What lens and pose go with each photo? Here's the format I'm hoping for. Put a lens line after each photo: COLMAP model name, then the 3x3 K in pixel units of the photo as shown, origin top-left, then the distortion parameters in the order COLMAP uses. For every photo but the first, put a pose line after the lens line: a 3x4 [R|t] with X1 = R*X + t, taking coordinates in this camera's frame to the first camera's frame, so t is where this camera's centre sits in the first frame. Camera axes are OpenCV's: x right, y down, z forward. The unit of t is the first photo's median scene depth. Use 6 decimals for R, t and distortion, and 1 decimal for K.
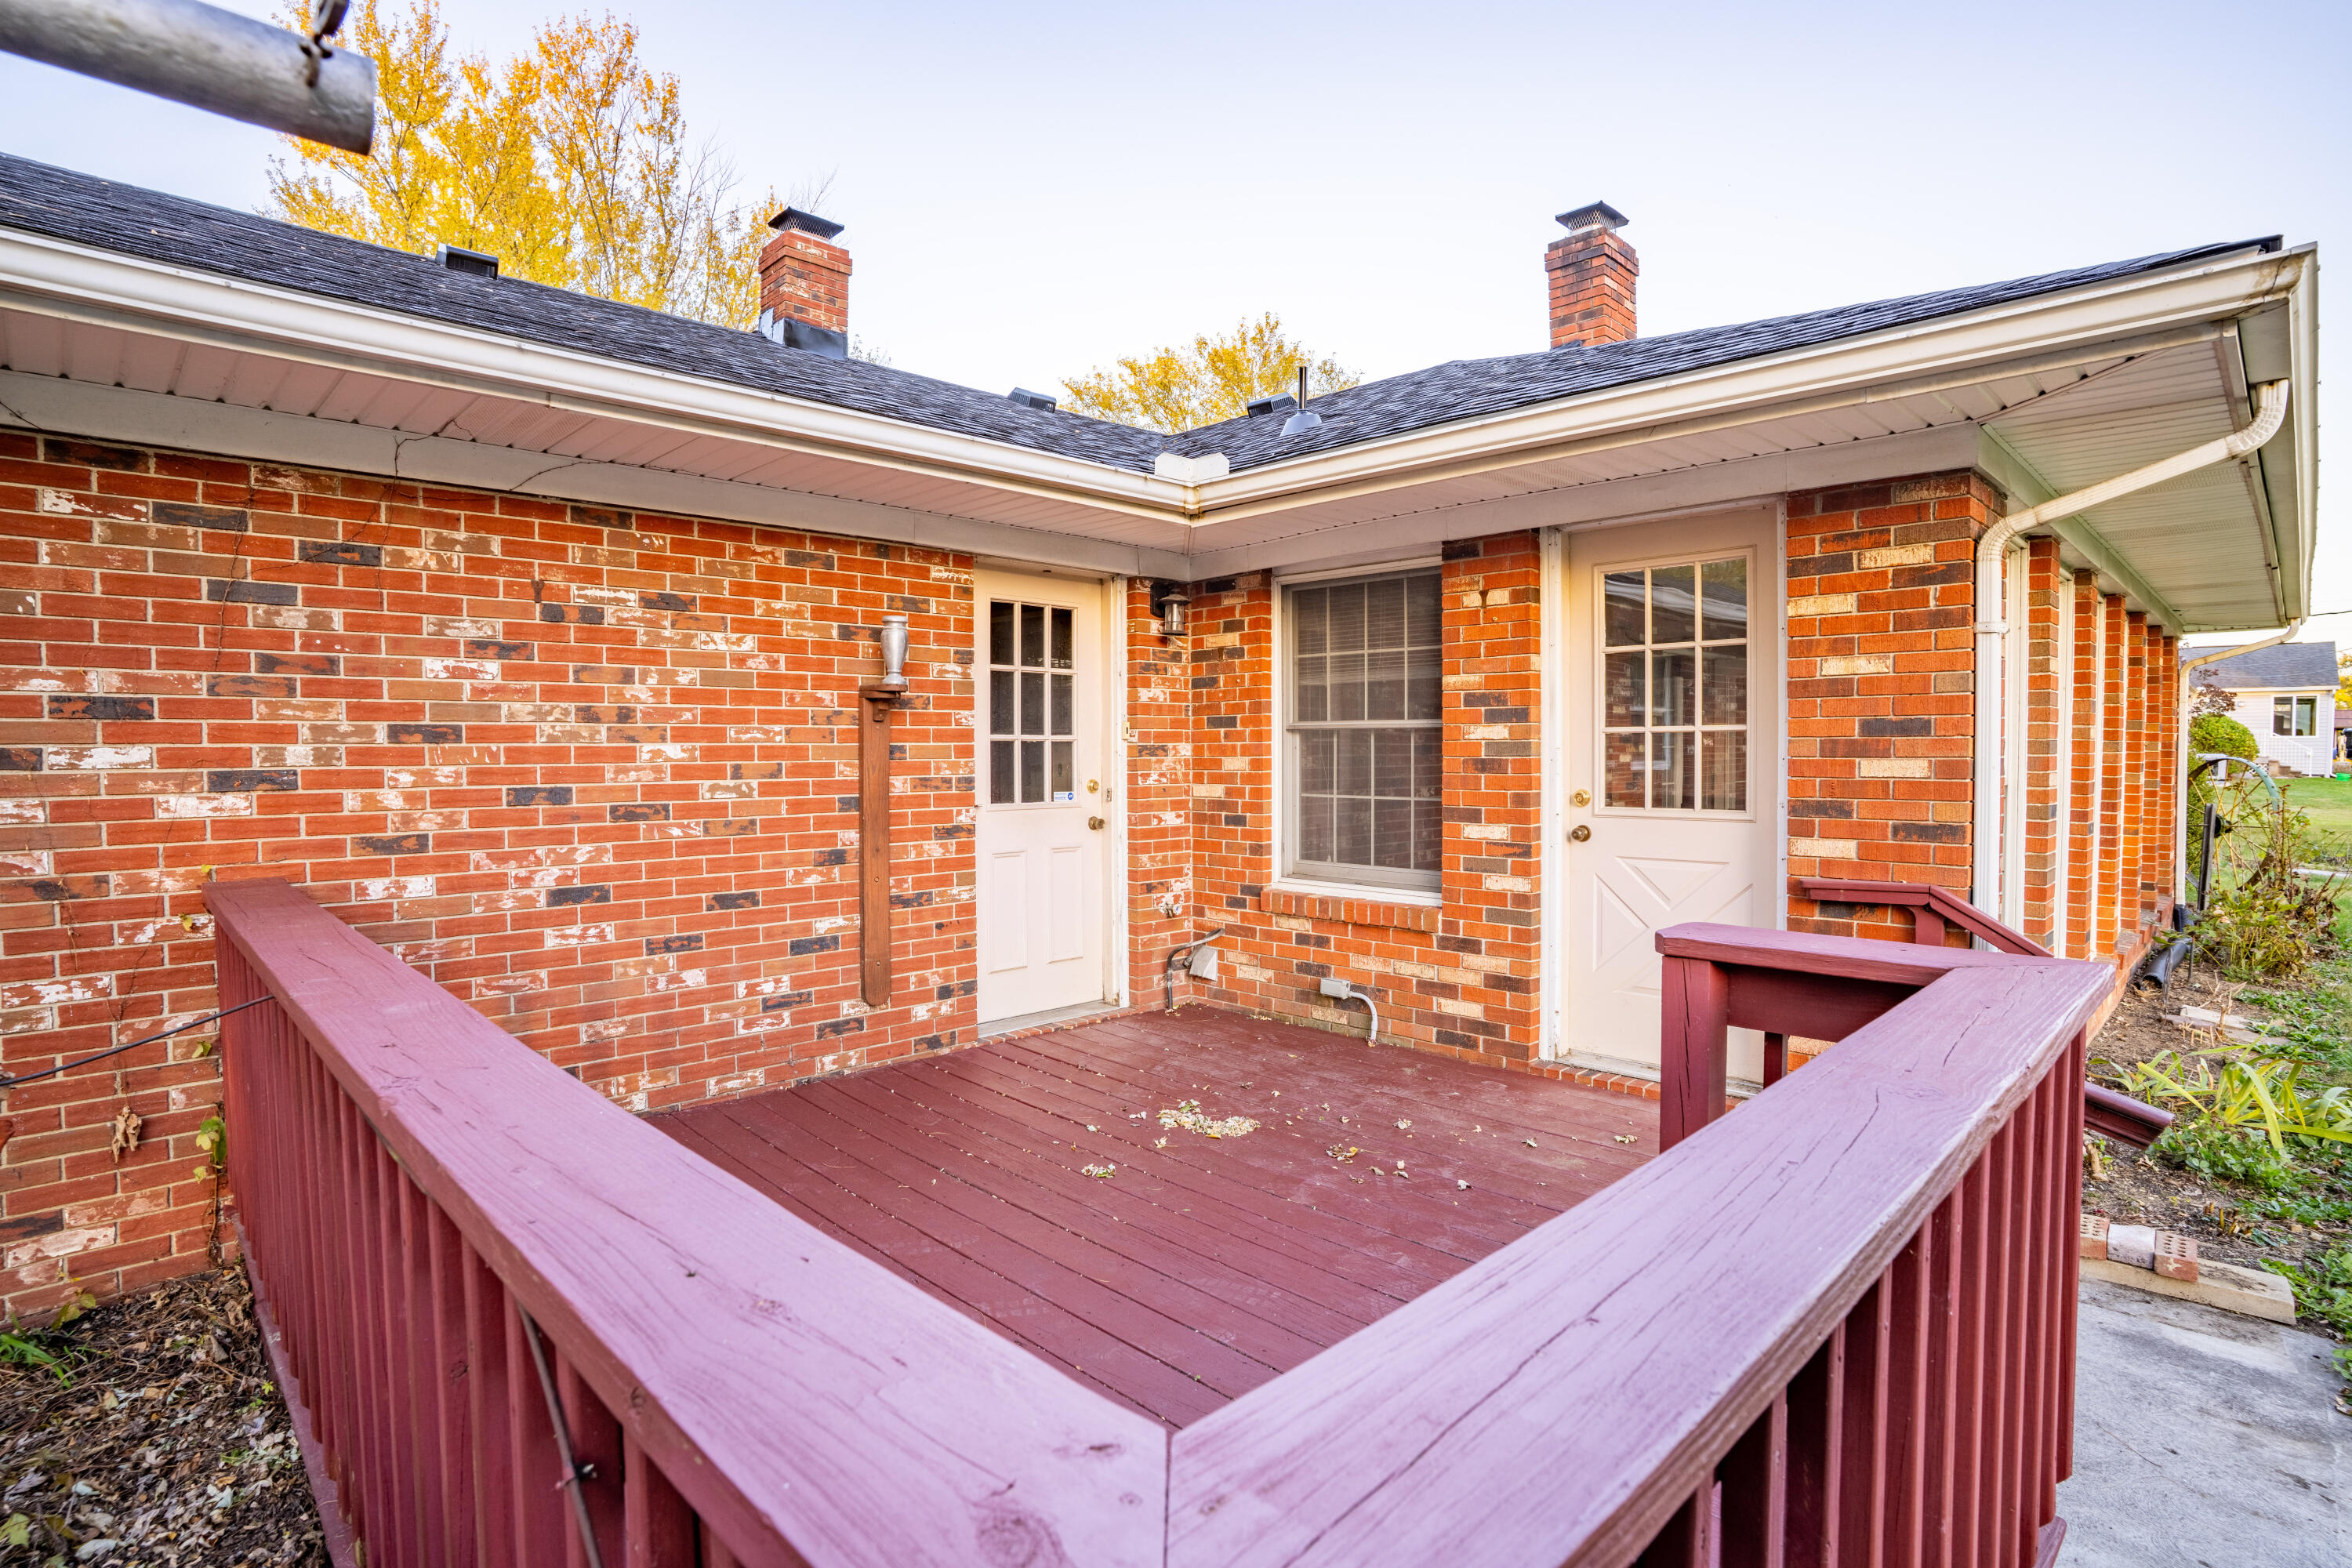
lens RADIAL K [[1156.6, 0, 1176.0], [0, 1156.6, 784.0], [0, 0, 1]] dist [-0.022452, 0.000801]
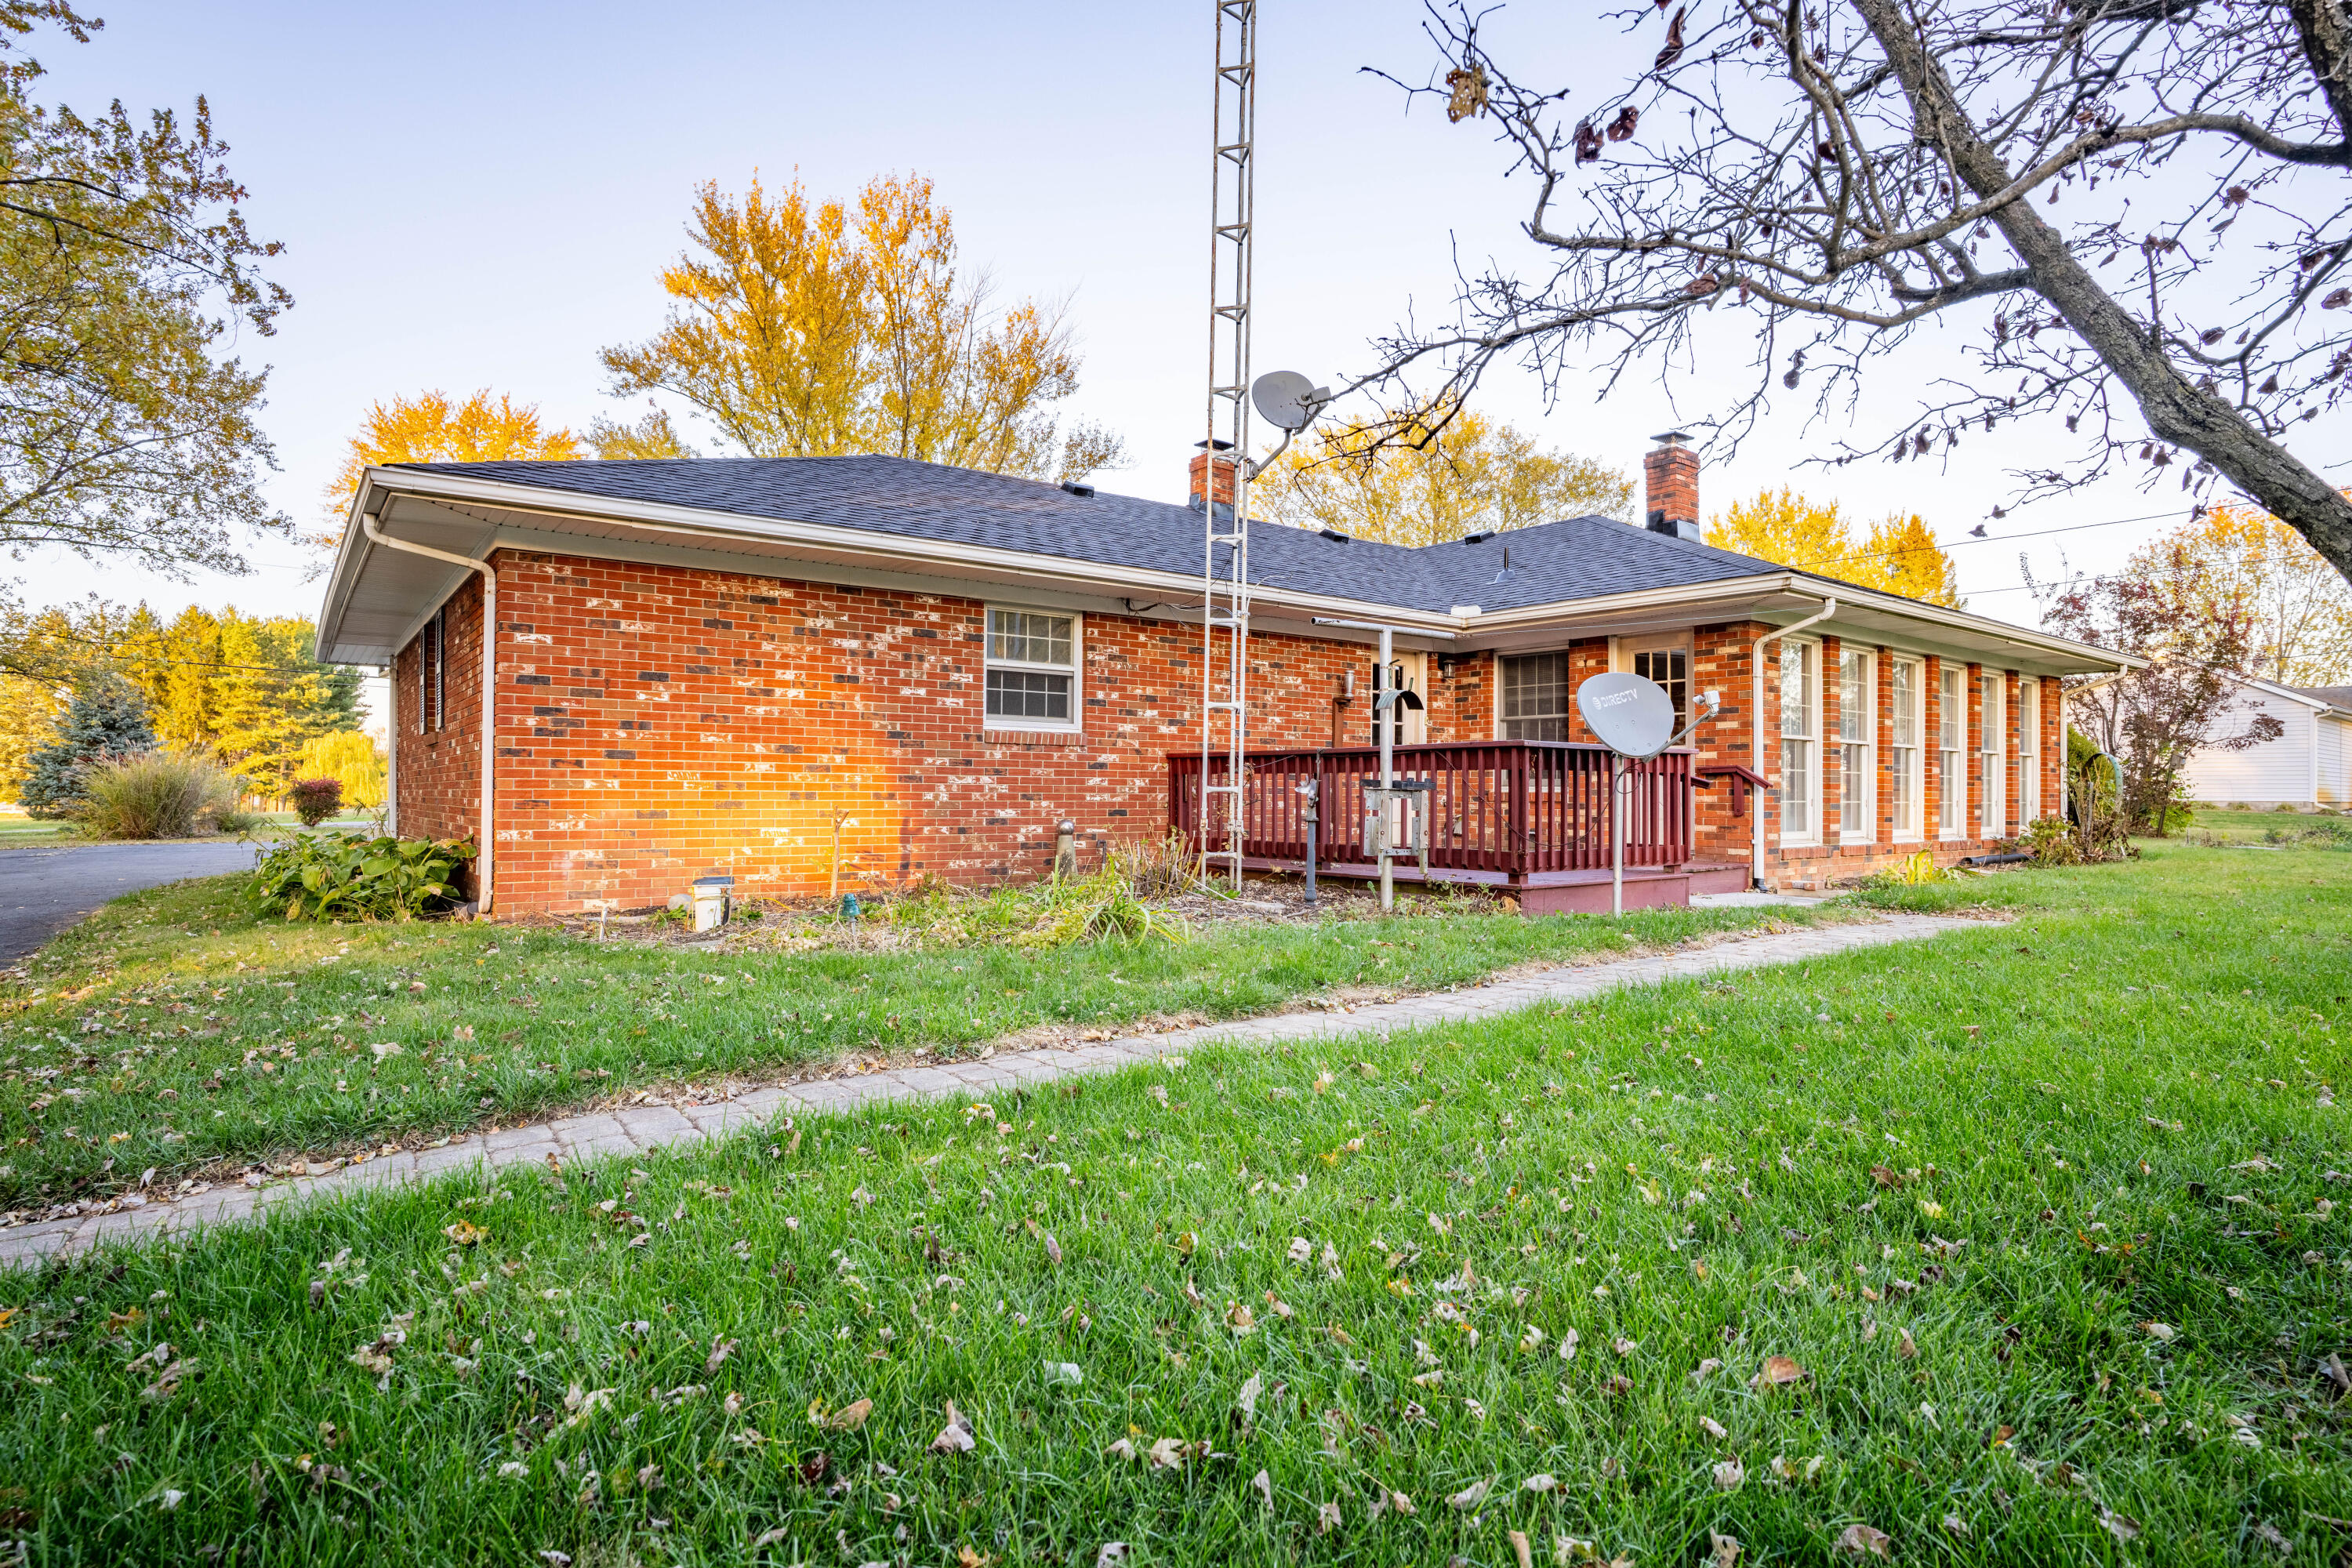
lens RADIAL K [[1393.3, 0, 1176.0], [0, 1393.3, 784.0], [0, 0, 1]] dist [-0.001464, -0.000078]
pose [[0.995337, 0.008791, -0.096054, -0.316446], [-0.013807, 0.998568, -0.051688, 0.263965], [0.095462, 0.052773, 0.994033, -2.037581]]
